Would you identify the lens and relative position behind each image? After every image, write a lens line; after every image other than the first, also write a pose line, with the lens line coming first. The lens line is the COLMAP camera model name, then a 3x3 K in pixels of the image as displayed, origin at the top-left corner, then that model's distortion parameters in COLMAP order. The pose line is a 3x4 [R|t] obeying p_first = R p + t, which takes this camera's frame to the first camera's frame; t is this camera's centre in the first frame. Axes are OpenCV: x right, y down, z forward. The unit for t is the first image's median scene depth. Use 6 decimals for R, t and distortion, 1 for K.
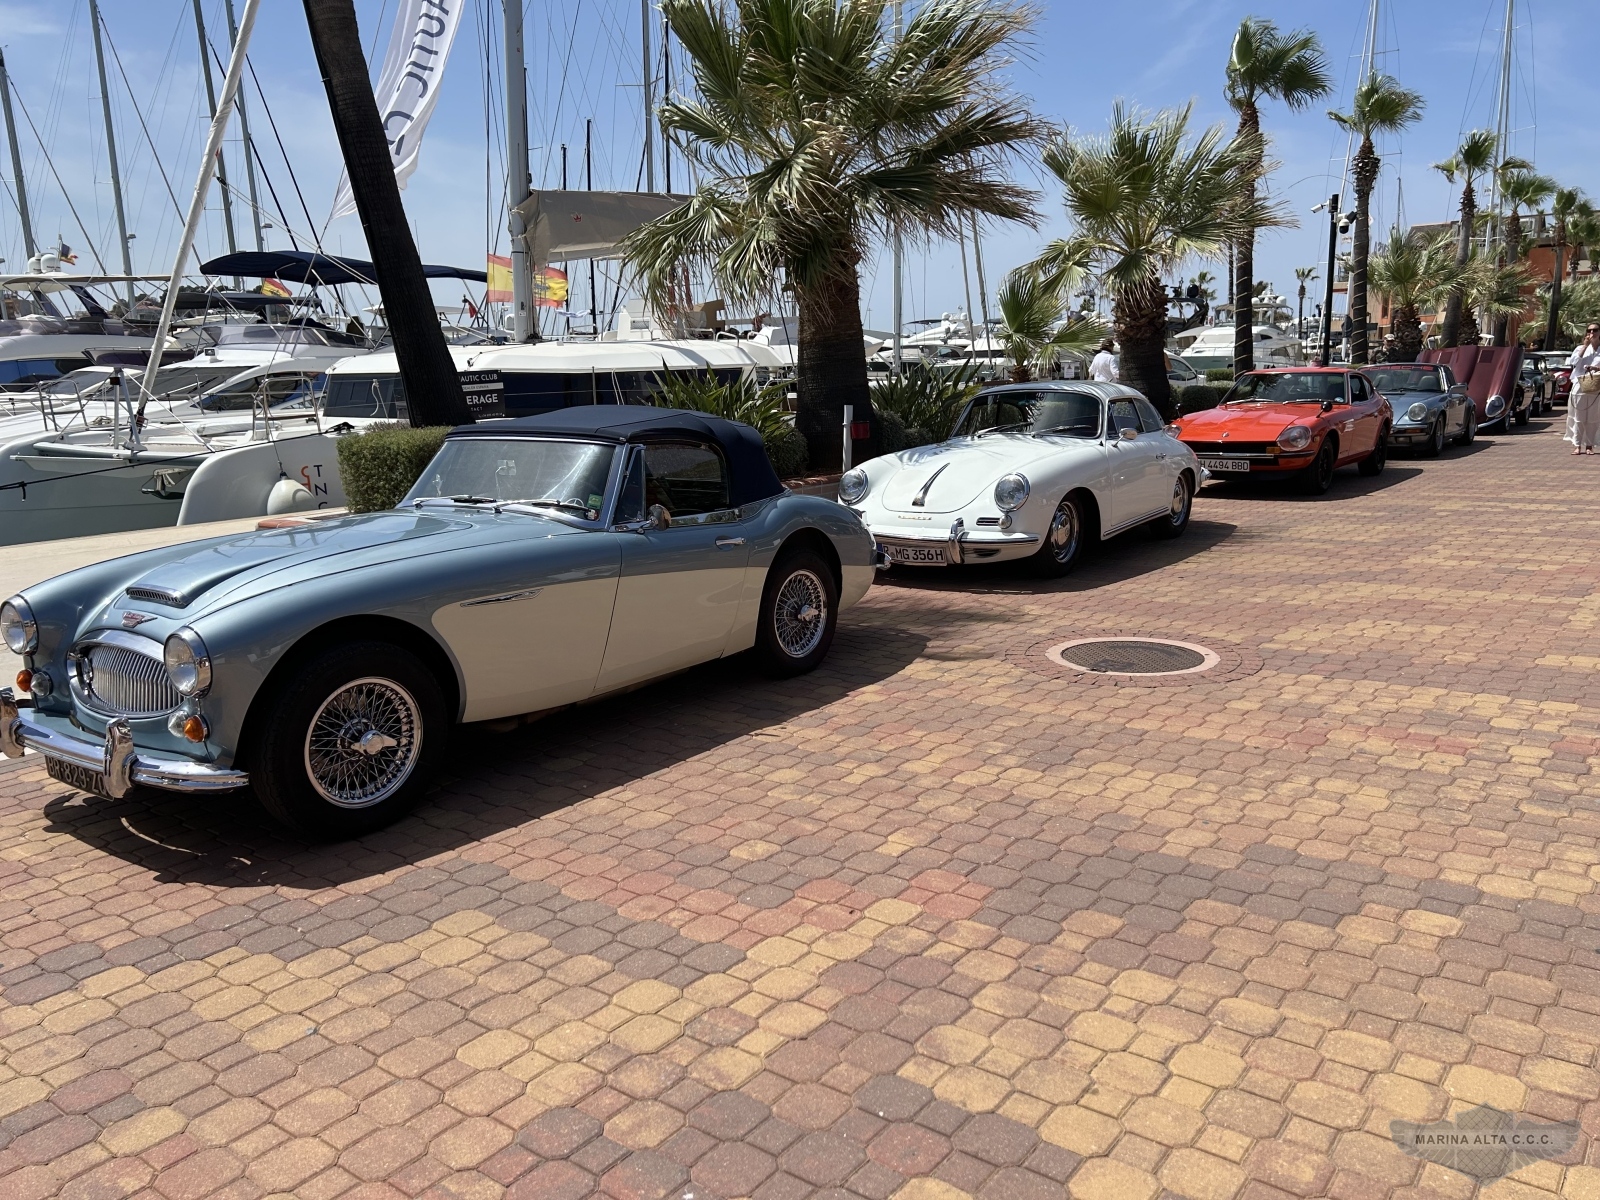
lens RADIAL K [[1196.8, 0, 756.5], [0, 1196.8, 610.2], [0, 0, 1]] dist [0.045891, -0.052400]
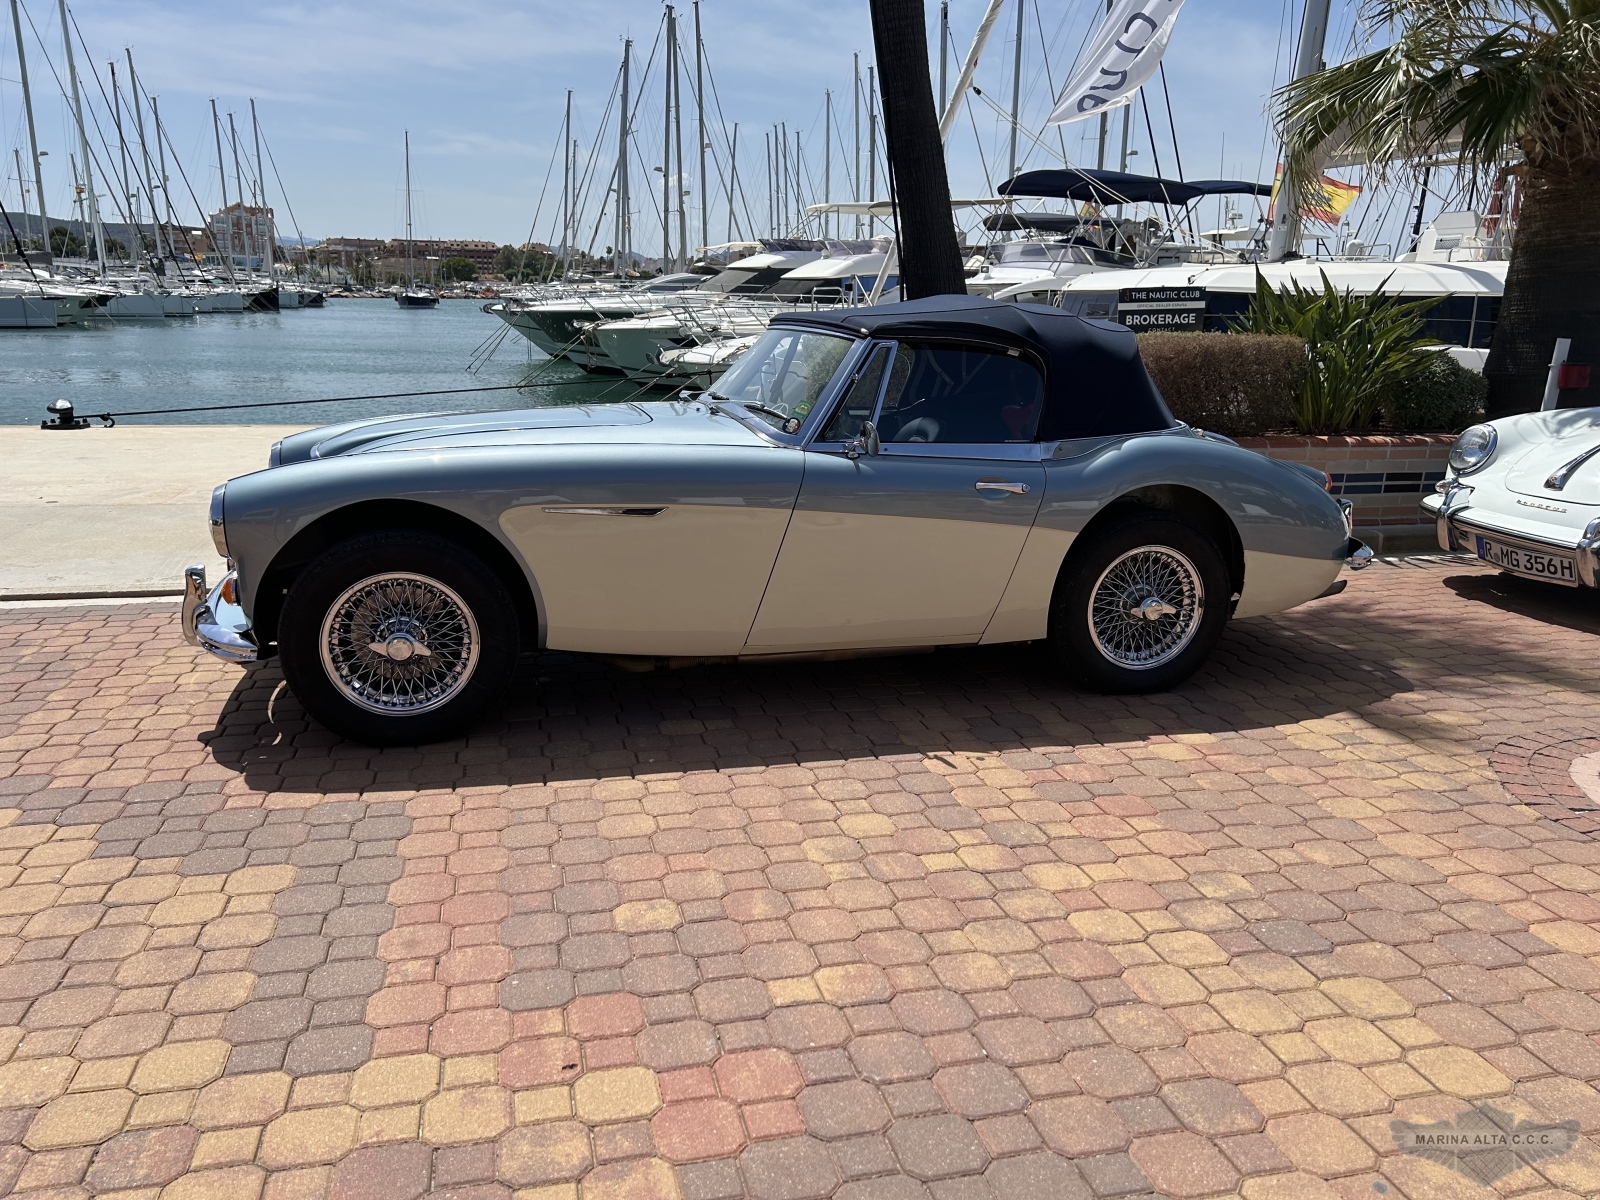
lens RADIAL K [[1196.8, 0, 784.6], [0, 1196.8, 570.8], [0, 0, 1]] dist [0.045891, -0.052400]
pose [[0.789859, 0.174469, -0.587948, 0.367597], [-0.160095, 0.984098, 0.076949, -0.050631], [0.592023, 0.033349, 0.805230, 0.415266]]
